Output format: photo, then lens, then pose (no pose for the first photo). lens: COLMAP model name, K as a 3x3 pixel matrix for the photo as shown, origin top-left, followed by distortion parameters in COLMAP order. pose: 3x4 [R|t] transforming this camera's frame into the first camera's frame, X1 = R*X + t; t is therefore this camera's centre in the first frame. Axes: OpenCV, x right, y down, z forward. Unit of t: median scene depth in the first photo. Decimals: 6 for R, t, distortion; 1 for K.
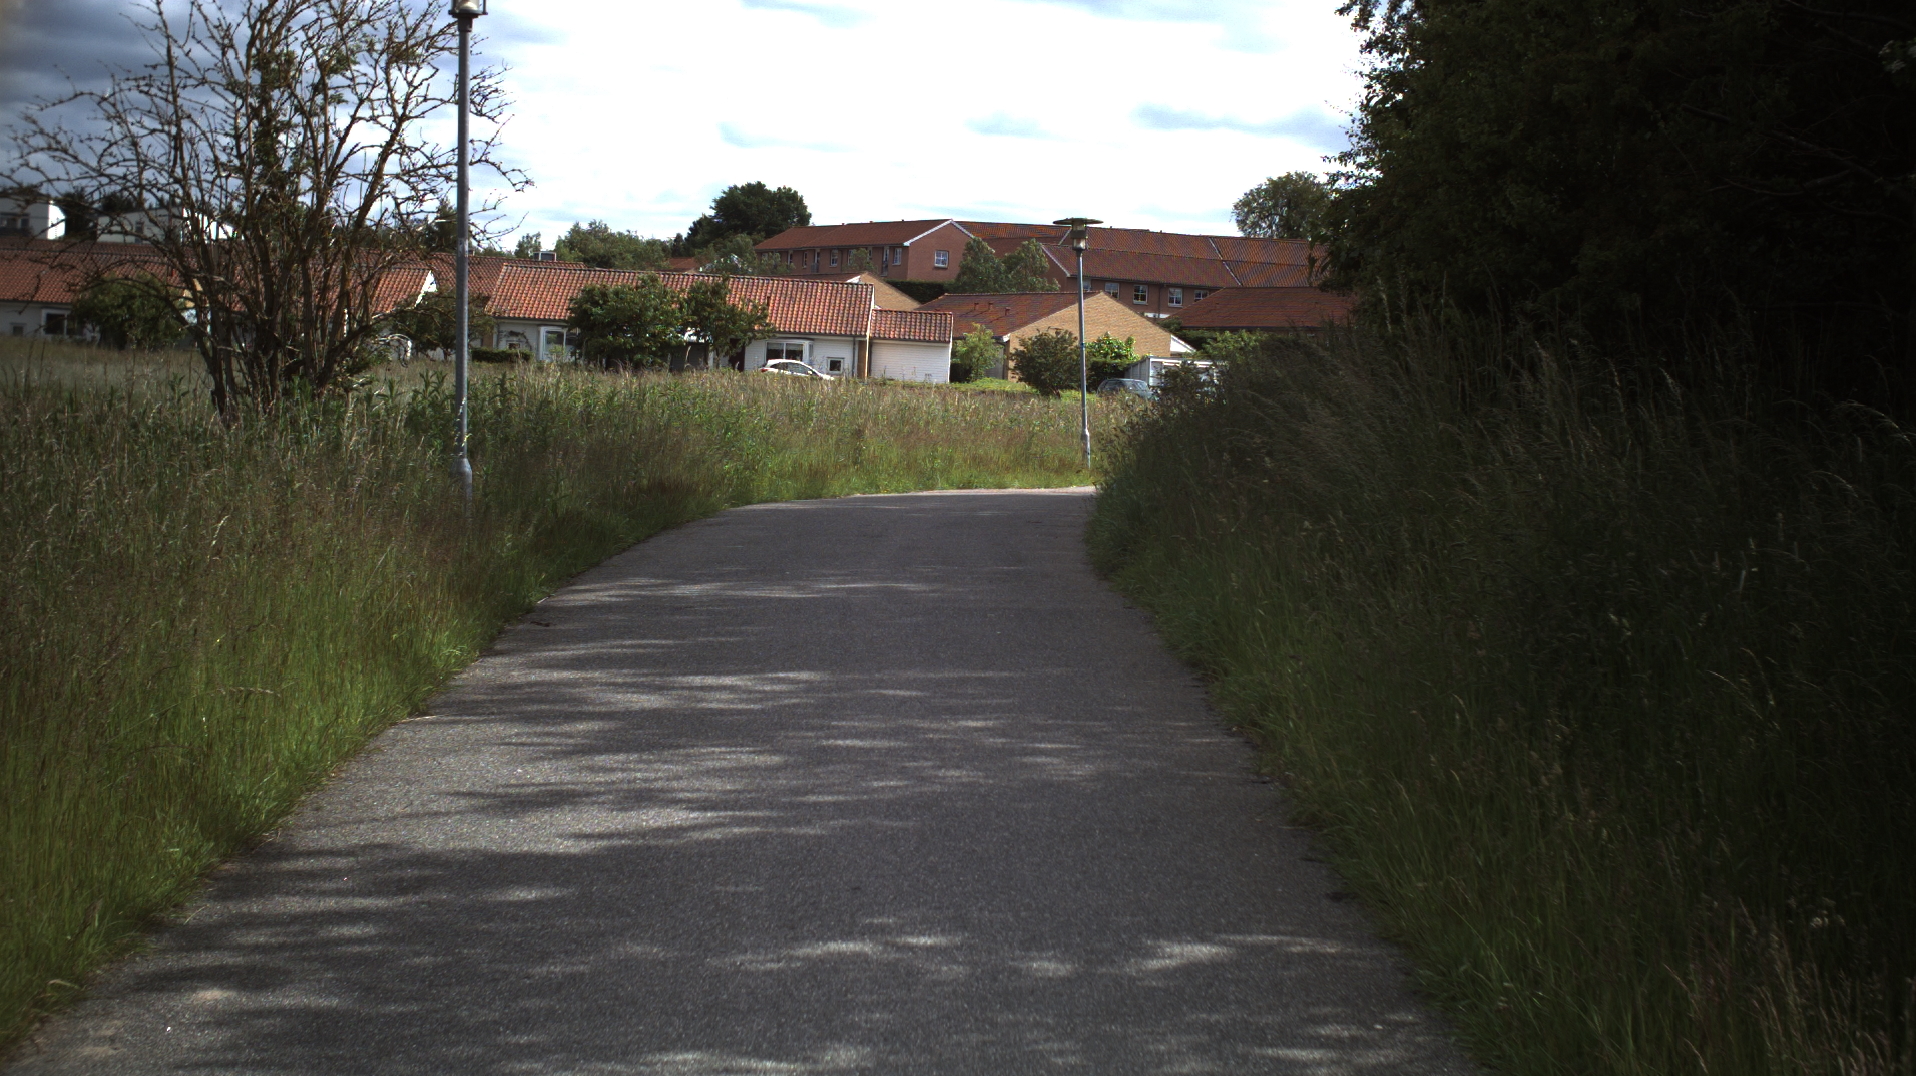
lens RADIAL K [[3426.0, 0, 958.0], [0, 3426.0, 538.0], [0, 0, 1]] dist [-0.302194, 0.453104]
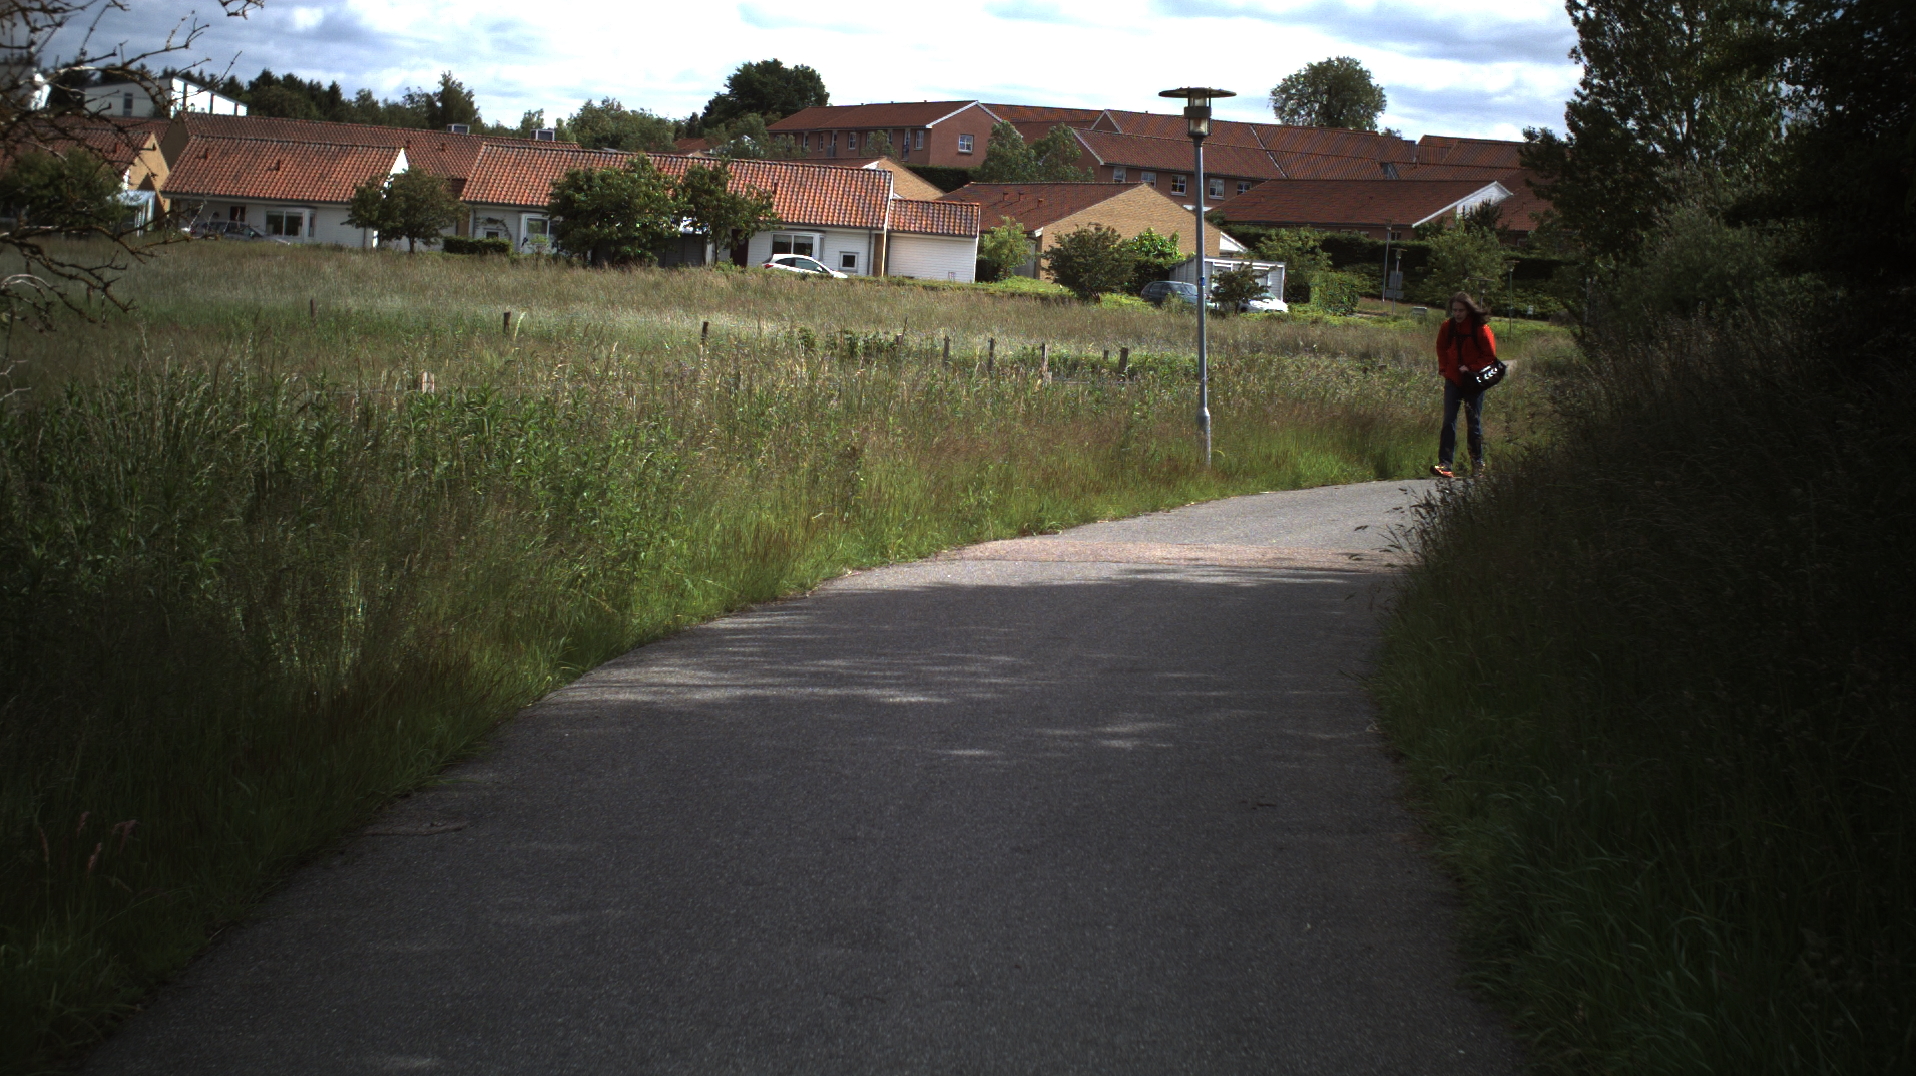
lens RADIAL K [[3426.0, 0, 958.0], [0, 3426.0, 538.0], [0, 0, 1]] dist [-0.302194, 0.453104]
pose [[0.999879, 0.014862, -0.004526, -0.002083], [-0.014701, 0.999322, 0.033769, -0.008643], [0.005025, -0.033699, 0.999419, 0.103419]]
